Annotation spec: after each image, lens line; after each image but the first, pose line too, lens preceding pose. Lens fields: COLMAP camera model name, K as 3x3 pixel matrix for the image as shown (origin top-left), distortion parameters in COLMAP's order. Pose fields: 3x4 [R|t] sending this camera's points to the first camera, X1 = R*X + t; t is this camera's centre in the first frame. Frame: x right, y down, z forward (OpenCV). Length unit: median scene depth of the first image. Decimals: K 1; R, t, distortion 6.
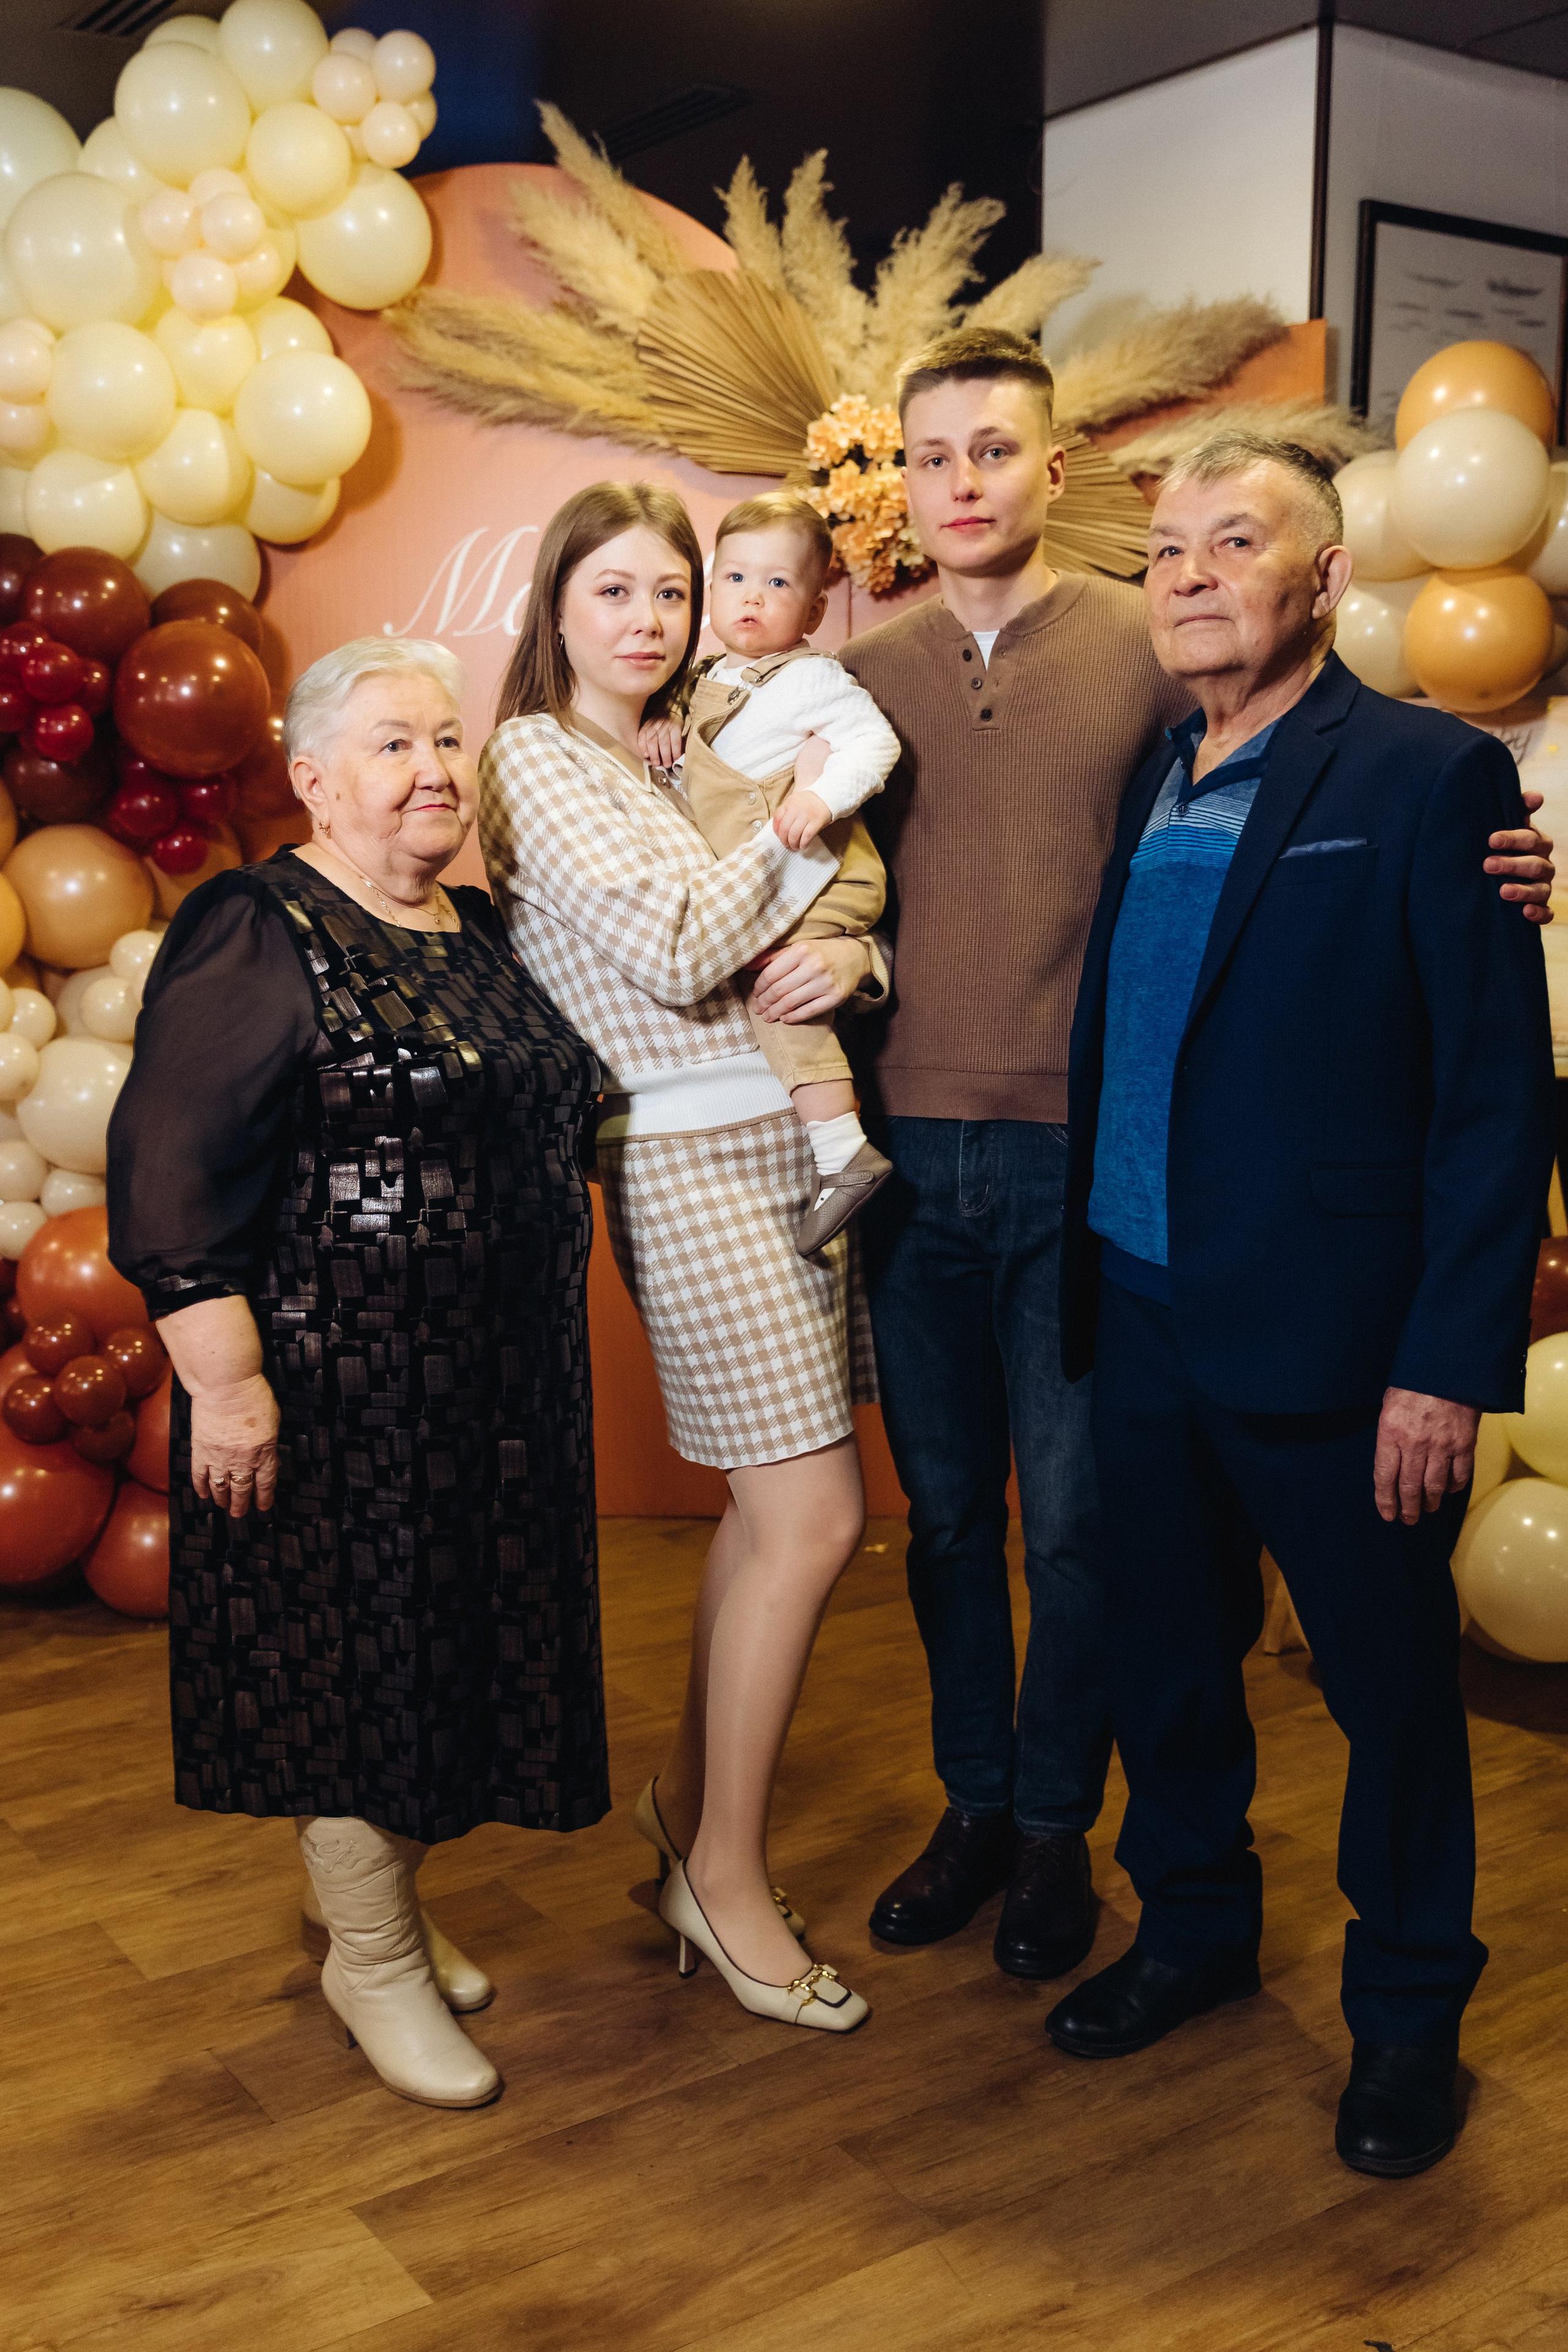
lens RADIAL K [[2386.0, 0, 726.6], [0, 2386.0, 1178.2], [0, 0, 1]] dist [0.002689, 0.005082]
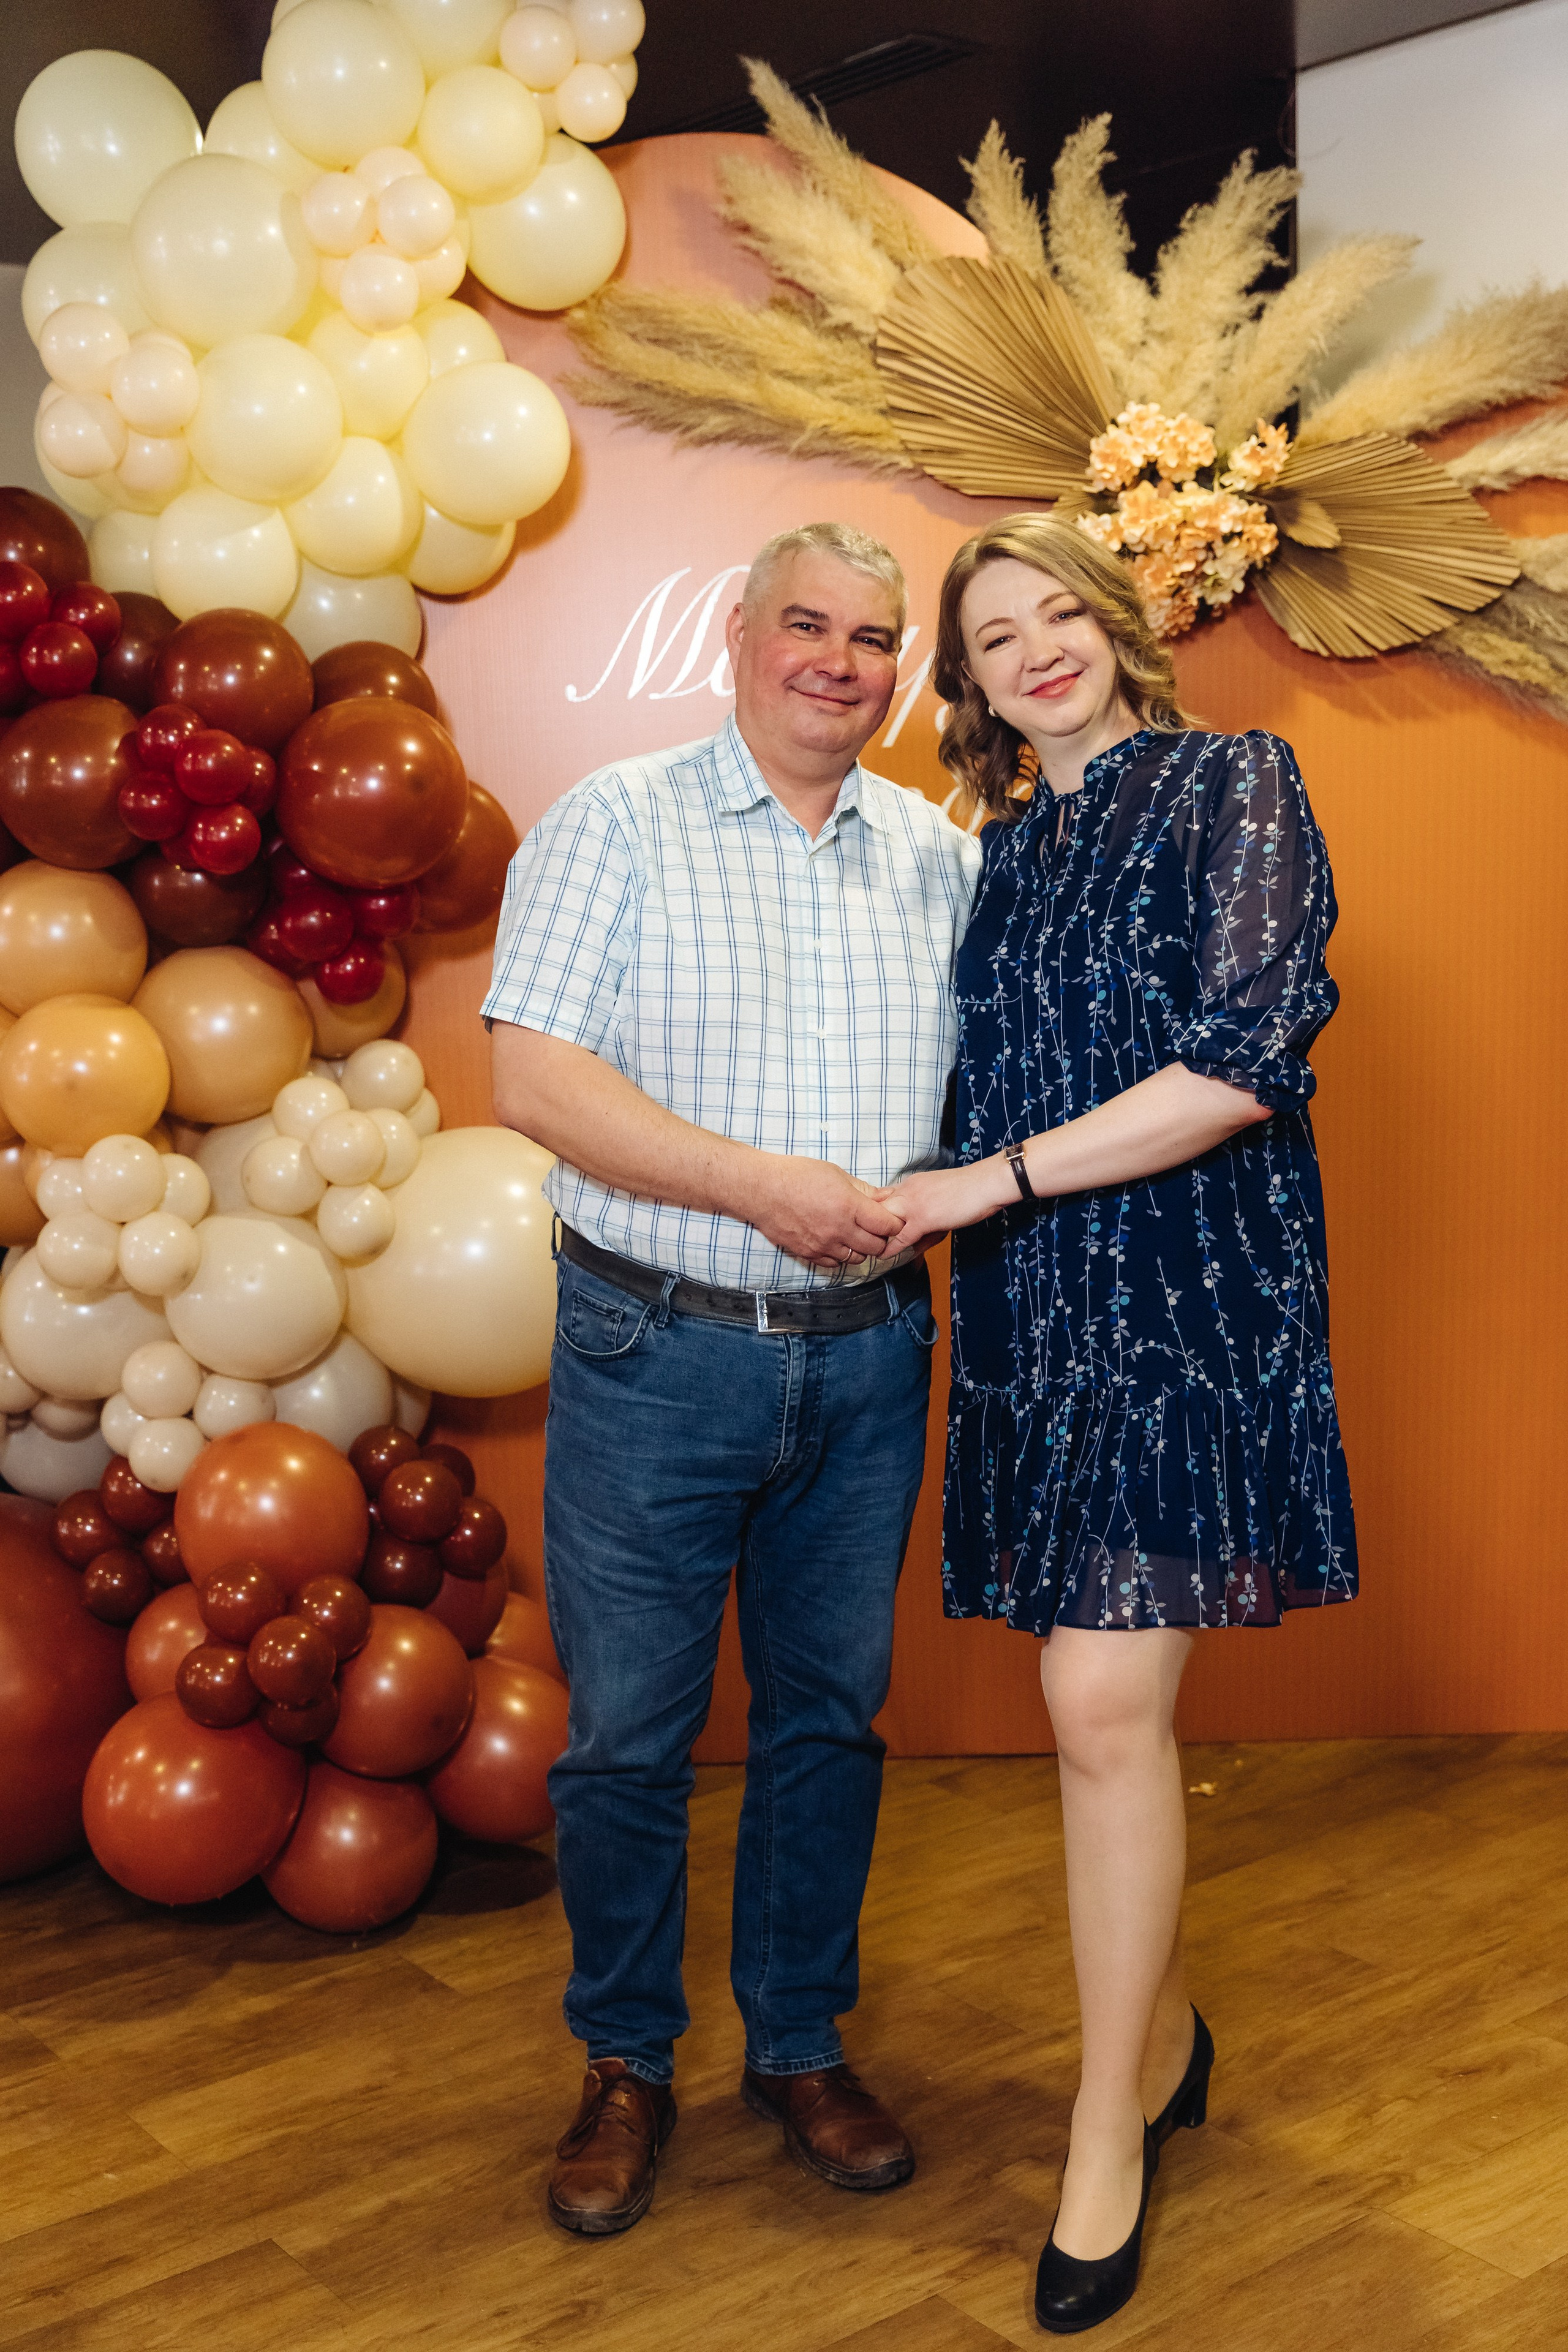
lens RADIAL K [[2730.9, 0, 779.1], [0, 2730.9, 1155.1], [0, 0, 1]] dist [-0.000305, 0.017774]
pose [[0.997581, -0.035148, 0.059973, -0.138737], [0.037060, 0.998830, -0.031073, -0.041146], [-0.058810, 0.033220, 0.997716, 0.066006]]
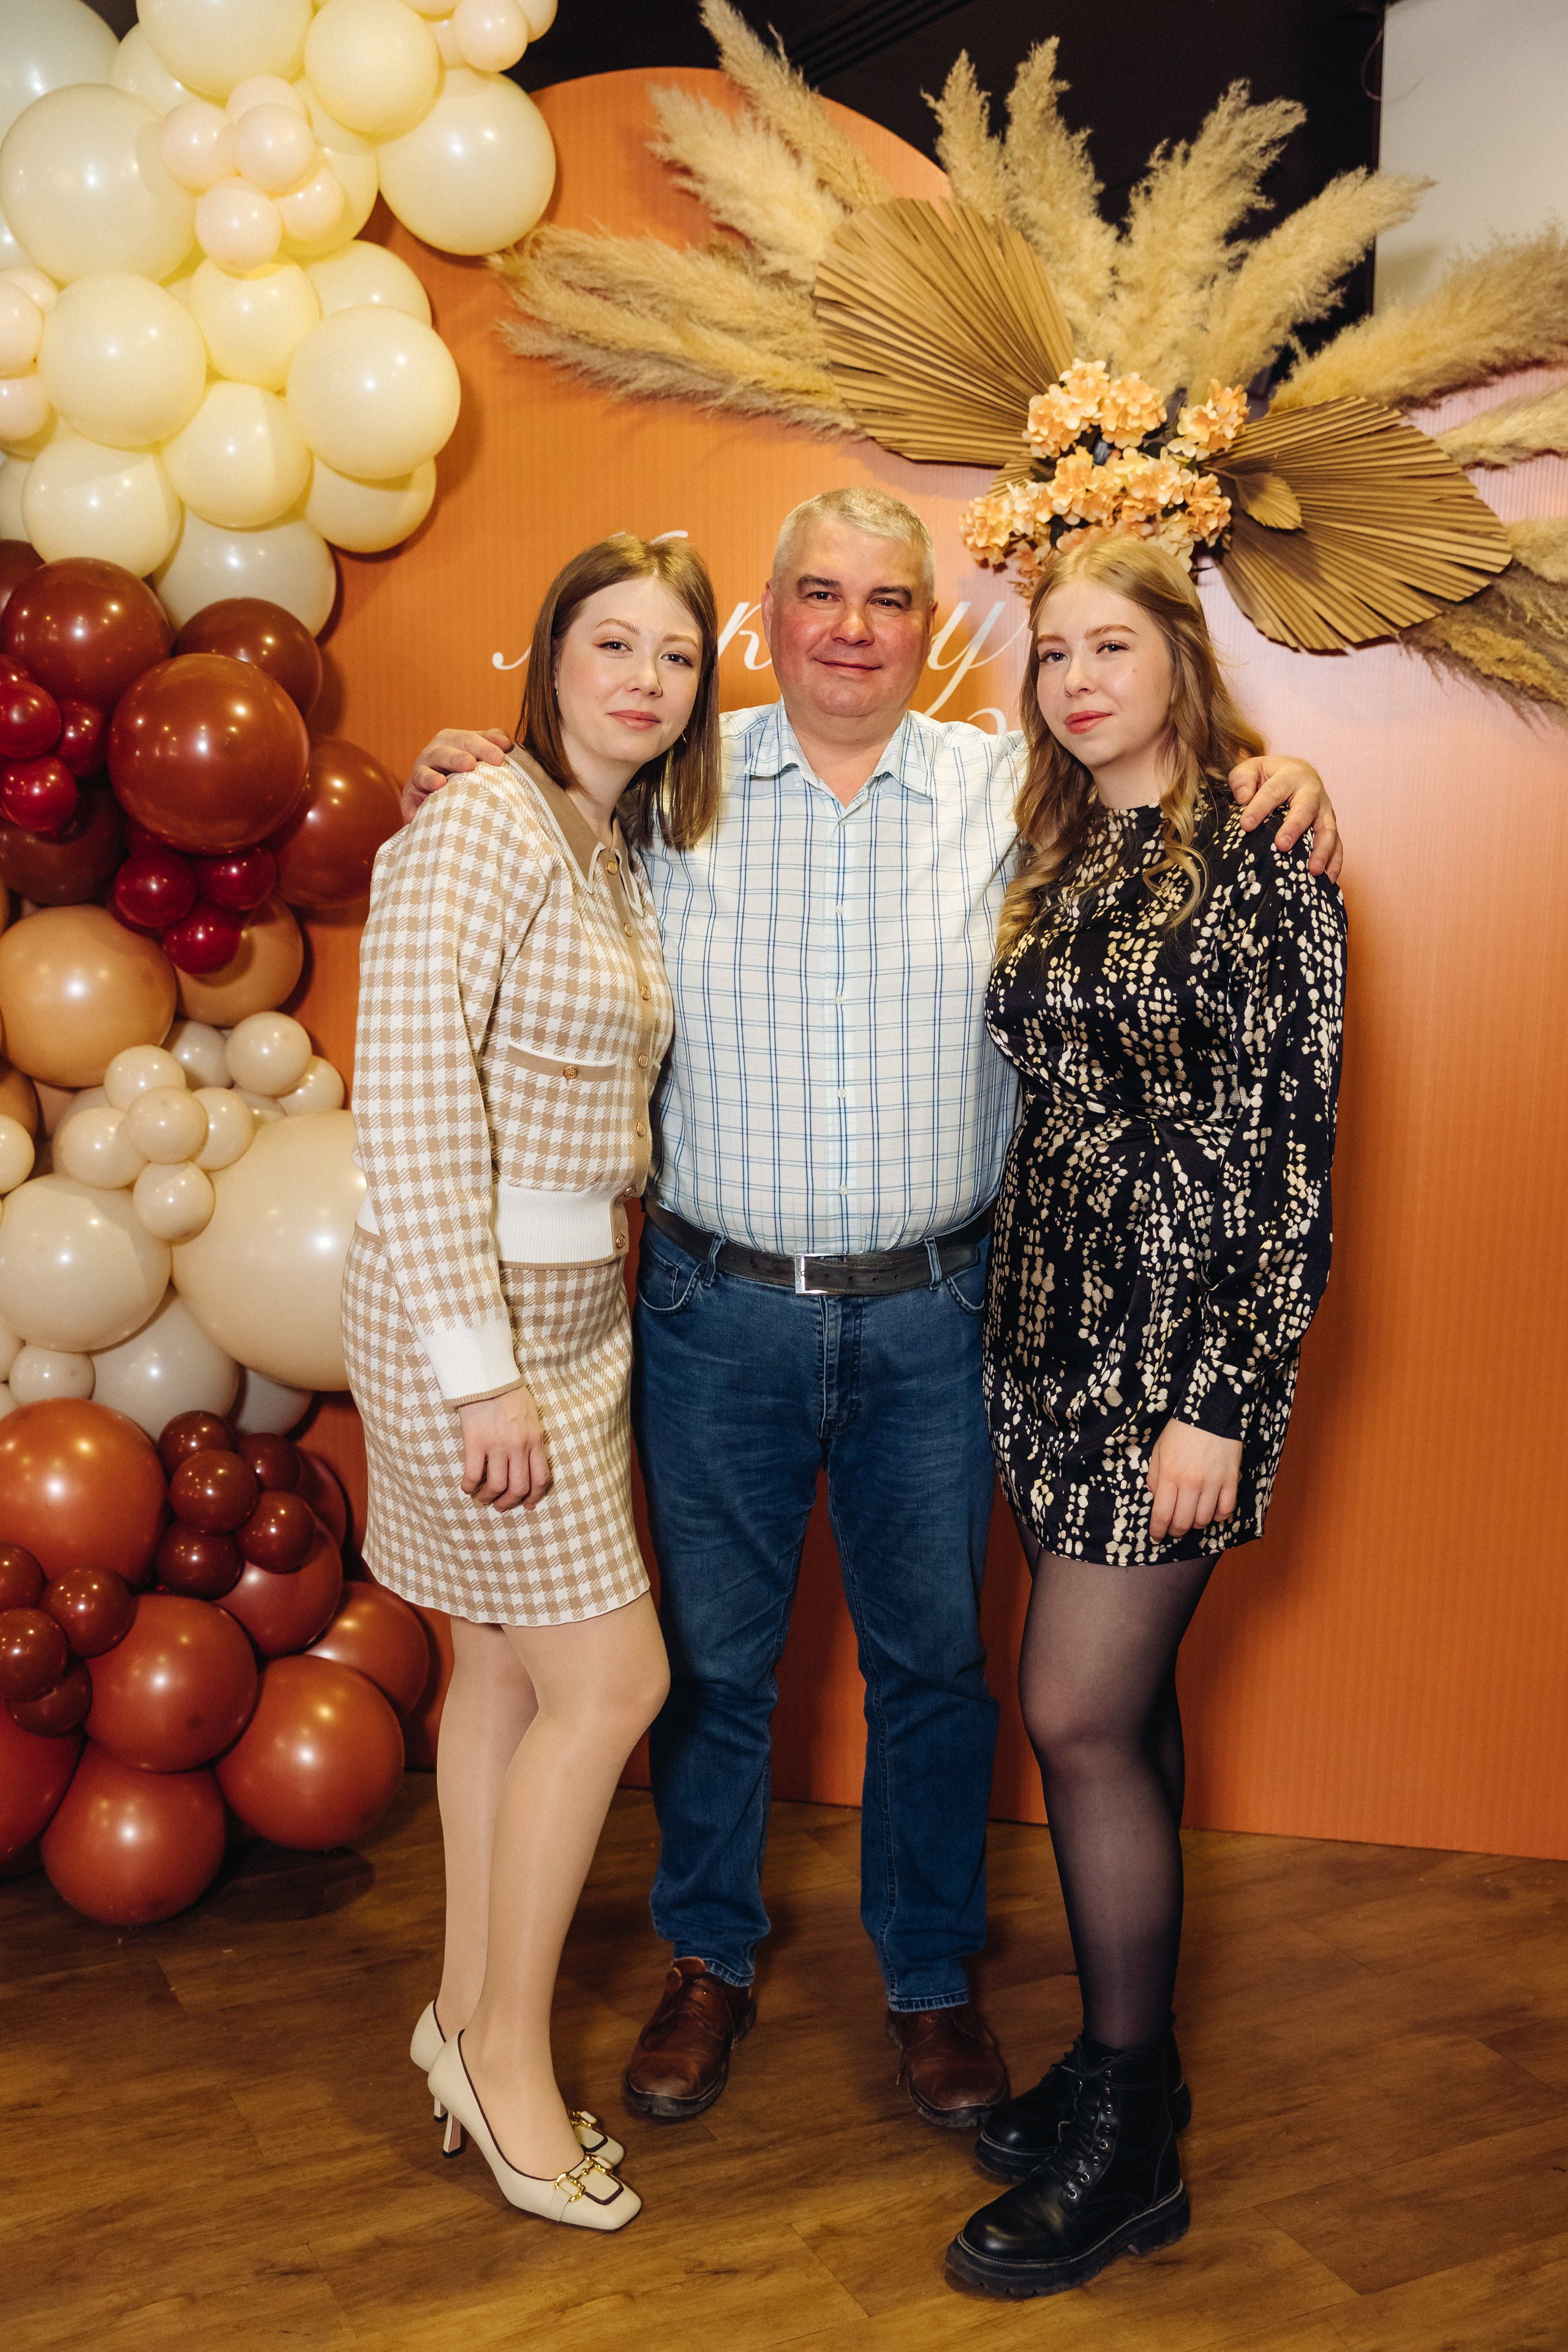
lens RADIAL K [[2570.8, 0, 806.9], [0, 2570.8, 1165.6], [0, 0, 1]] dist [-0.007710, 0.020598]
pose [[0.991222, 0.033748, -0.127826, 0.076203], [-0.035721, 0.999275, -0.013172, -0.059138], [0.127289, 0.017622, 0.991709, 0.185581]]
